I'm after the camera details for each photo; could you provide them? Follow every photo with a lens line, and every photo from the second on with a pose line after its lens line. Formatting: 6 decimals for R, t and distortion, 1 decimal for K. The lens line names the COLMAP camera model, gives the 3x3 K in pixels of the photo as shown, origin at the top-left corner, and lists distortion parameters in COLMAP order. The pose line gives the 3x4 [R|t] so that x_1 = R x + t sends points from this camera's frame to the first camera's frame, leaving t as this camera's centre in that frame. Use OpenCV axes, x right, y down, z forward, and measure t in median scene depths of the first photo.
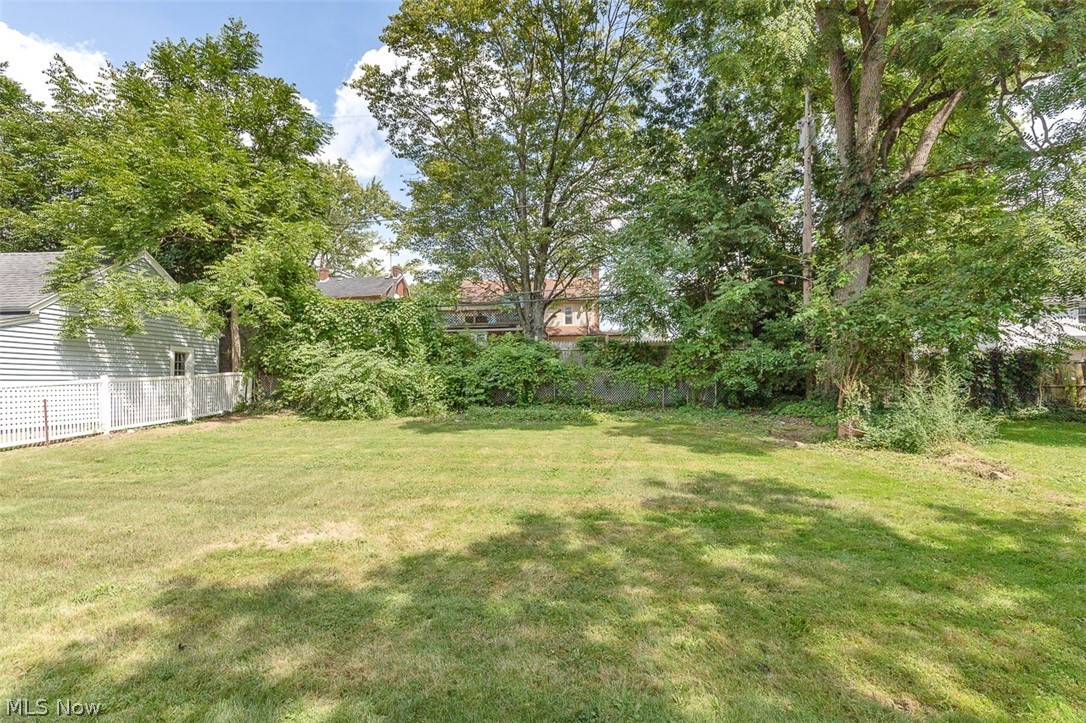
lens RADIAL K [[488.8, 0, 545.5], [0, 488.8, 367.4], [0, 0, 1]] dist [0.002945, -0.000032]
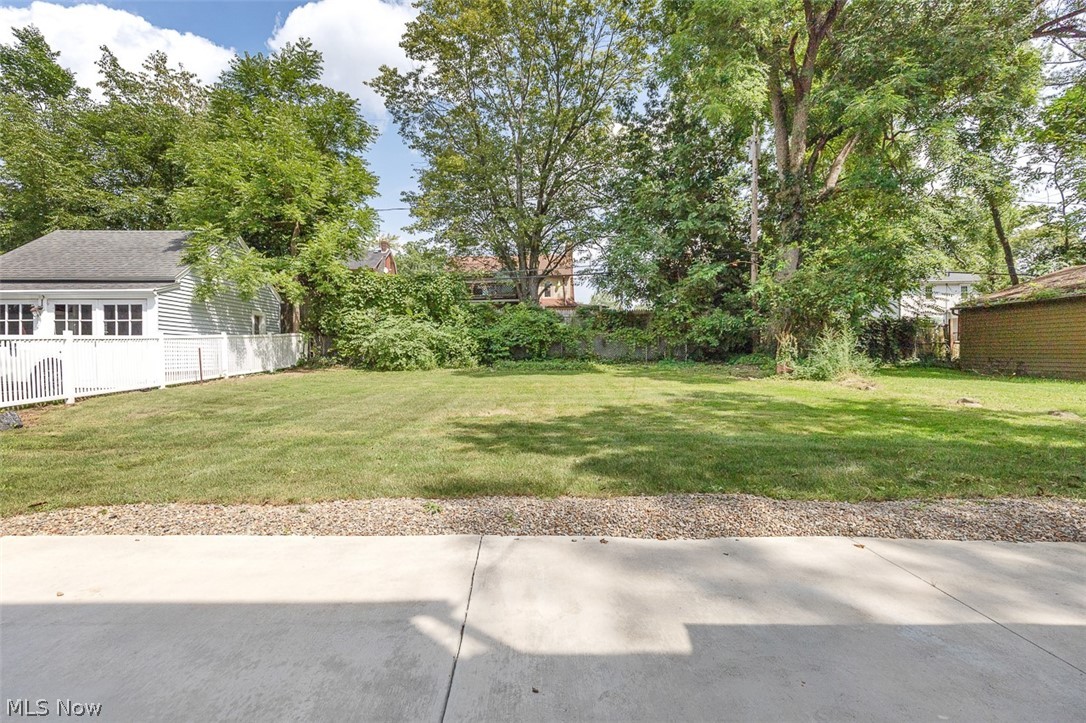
lens RADIAL K [[519.4, 0, 530.0], [0, 519.4, 355.0], [0, 0, 1]] dist [0.002794, 0.000393]
pose [[0.995002, -0.002500, 0.099819, -0.208279], [0.000767, 0.999848, 0.017396, 0.043487], [-0.099848, -0.017232, 0.994854, -0.337458]]
